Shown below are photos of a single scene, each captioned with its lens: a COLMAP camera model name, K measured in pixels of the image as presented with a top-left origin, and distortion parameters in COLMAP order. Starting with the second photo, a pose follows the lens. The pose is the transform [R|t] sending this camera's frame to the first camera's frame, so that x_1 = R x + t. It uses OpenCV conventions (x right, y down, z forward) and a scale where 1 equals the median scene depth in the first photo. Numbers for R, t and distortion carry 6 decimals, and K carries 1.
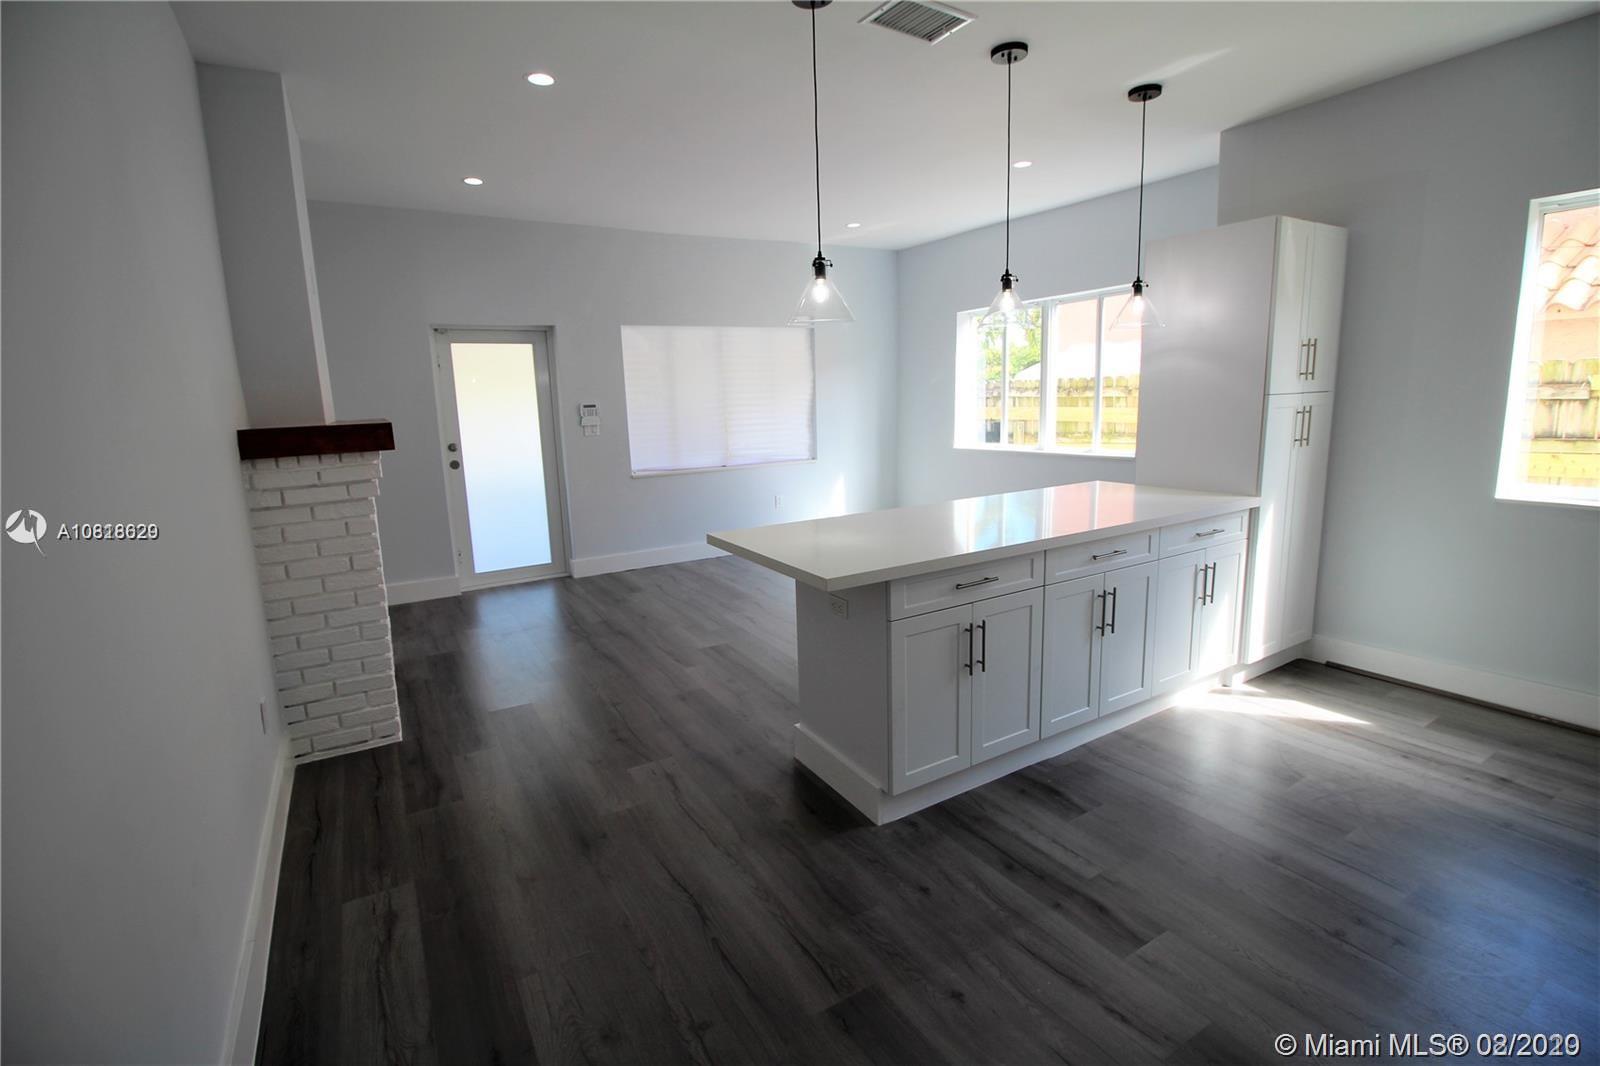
lens RADIAL K [[735.6, 0, 795.0], [0, 735.6, 522.2], [0, 0, 1]] dist [0.003537, -0.016008]
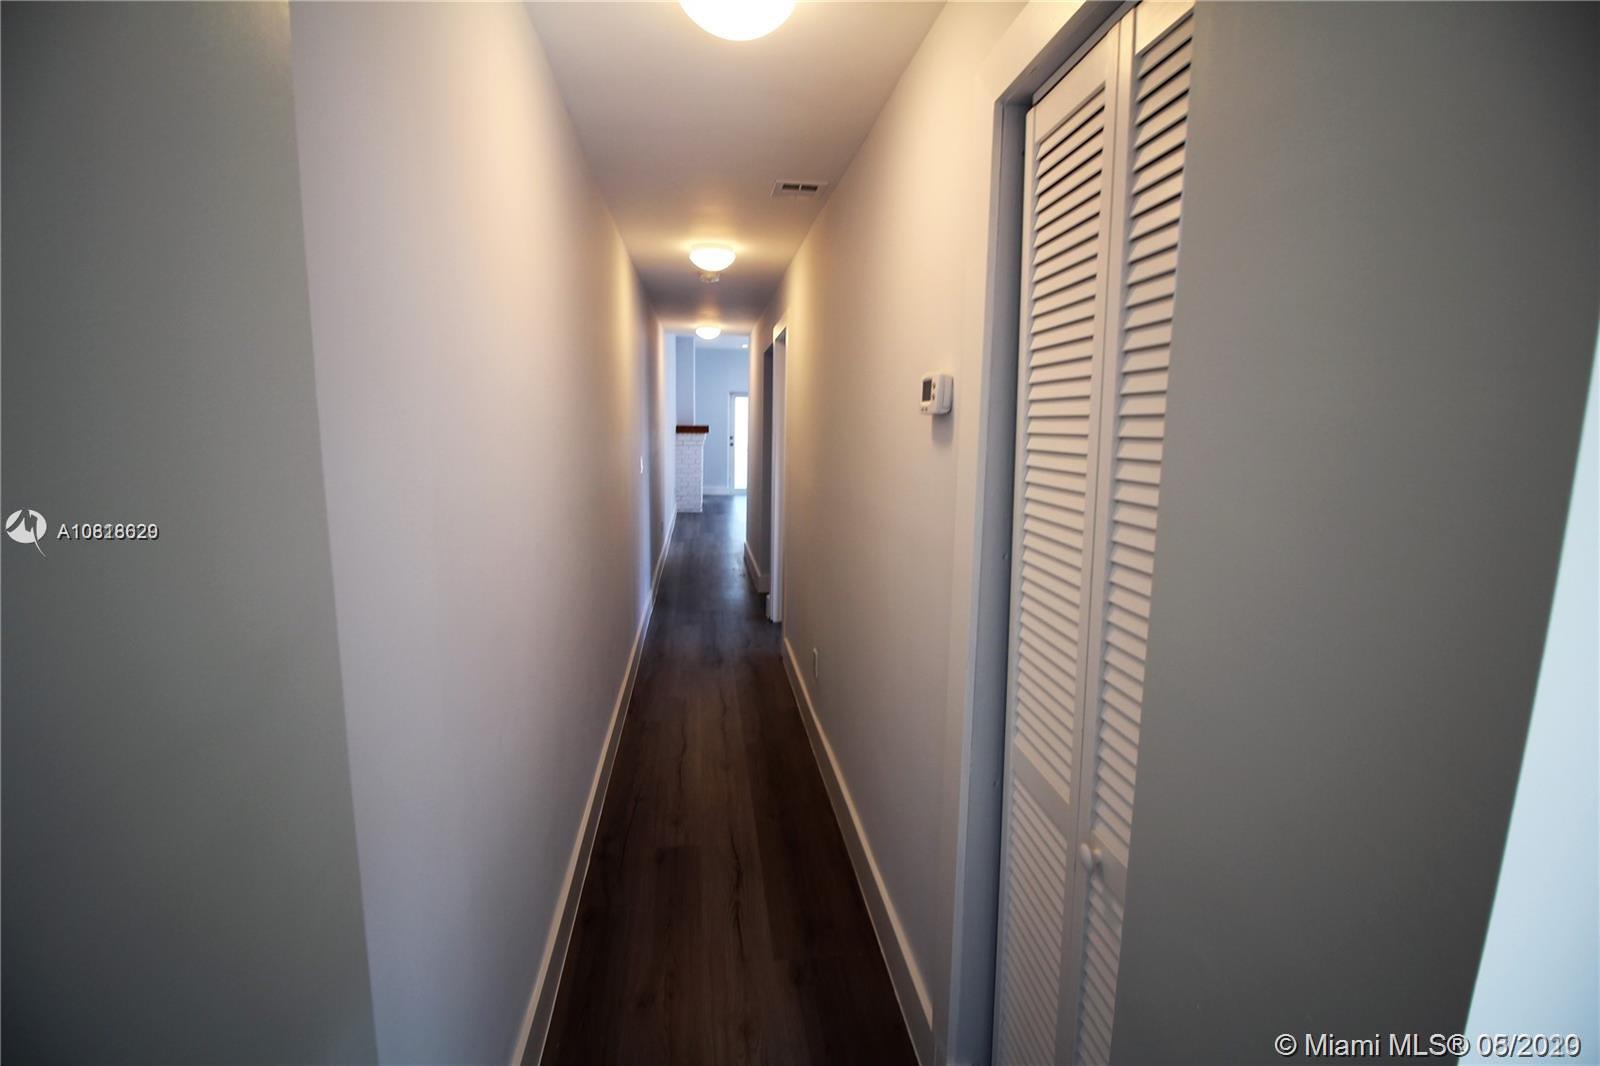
lens RADIAL K [[735.6, 0, 795.0], [0, 735.6, 522.2], [0, 0, 1]] dist [0.003537, -0.016008]
pose [[0.920779, 0.094438, -0.378480, 1.247792], [-0.104930, 0.994454, -0.007142, 0.314896], [0.375707, 0.046290, 0.925582, -2.156261]]
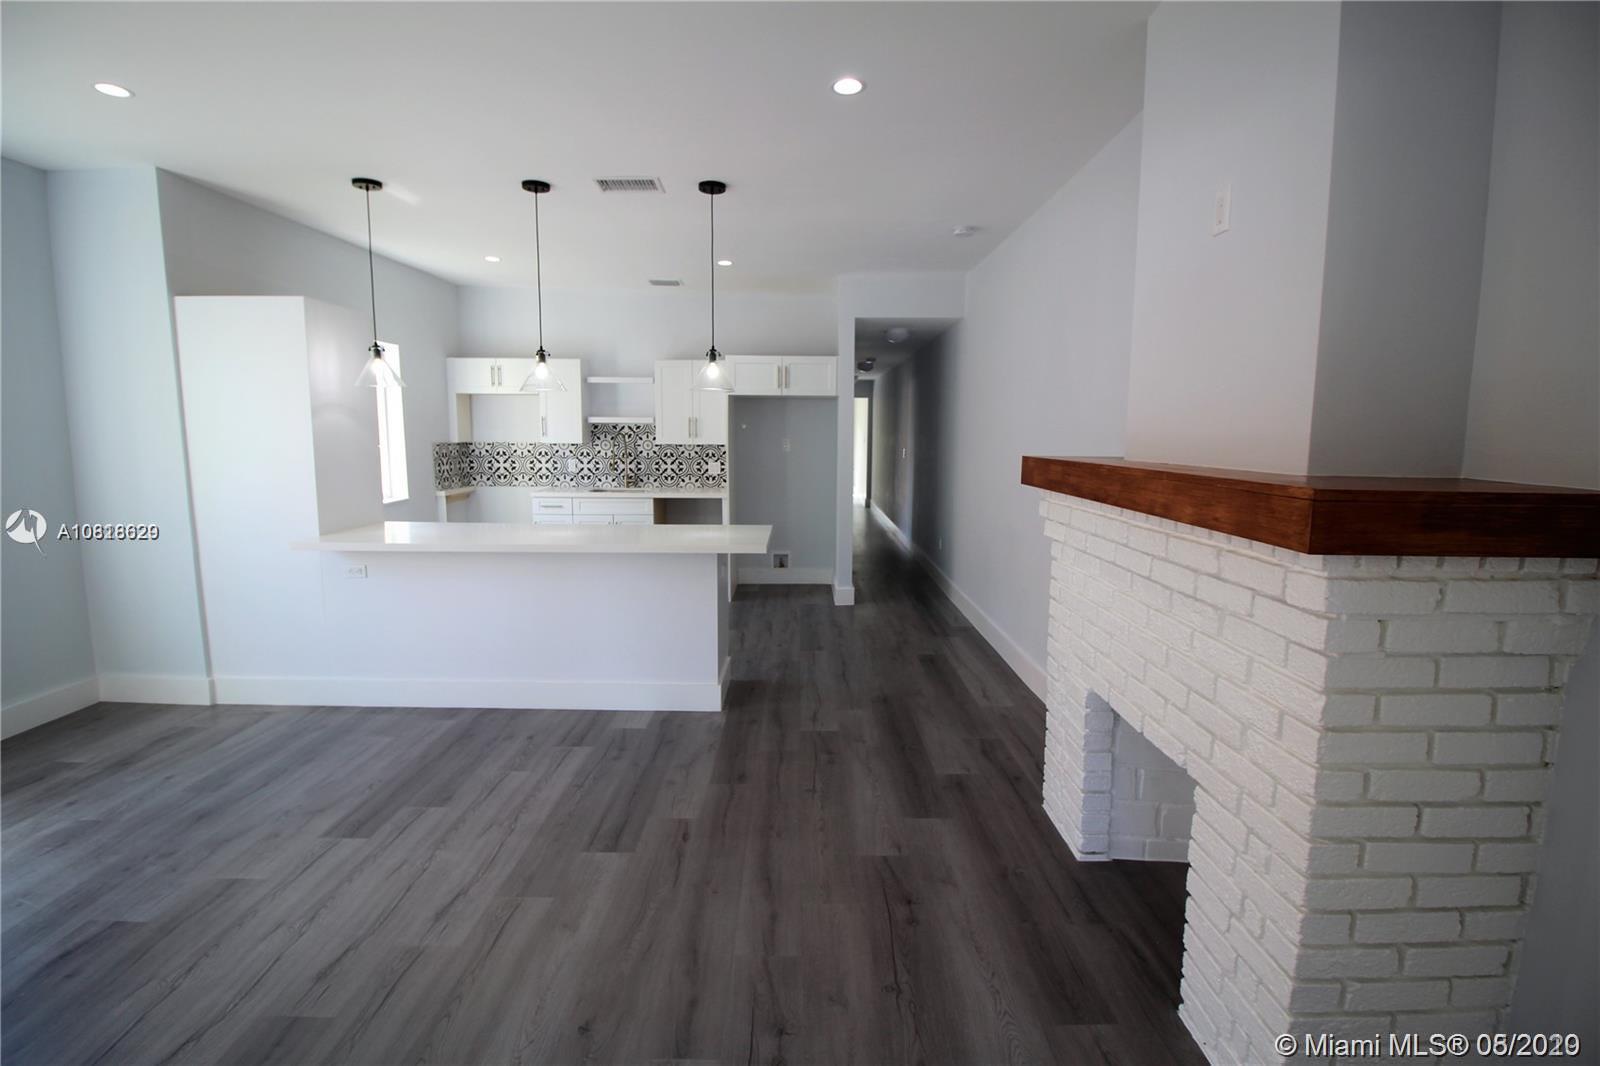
lens RADIAL K [[735.6, 0, 795.0], [0, 735.6, 522.2], [0, 0, 1]] dist [0.003537, -0.016008]
pose [[-0.857859, -0.036231, 0.512606, -0.702915], [0.106646, 0.963243, 0.246556, -0.286710], [-0.502697, 0.266178, -0.822463, 1.748301]]
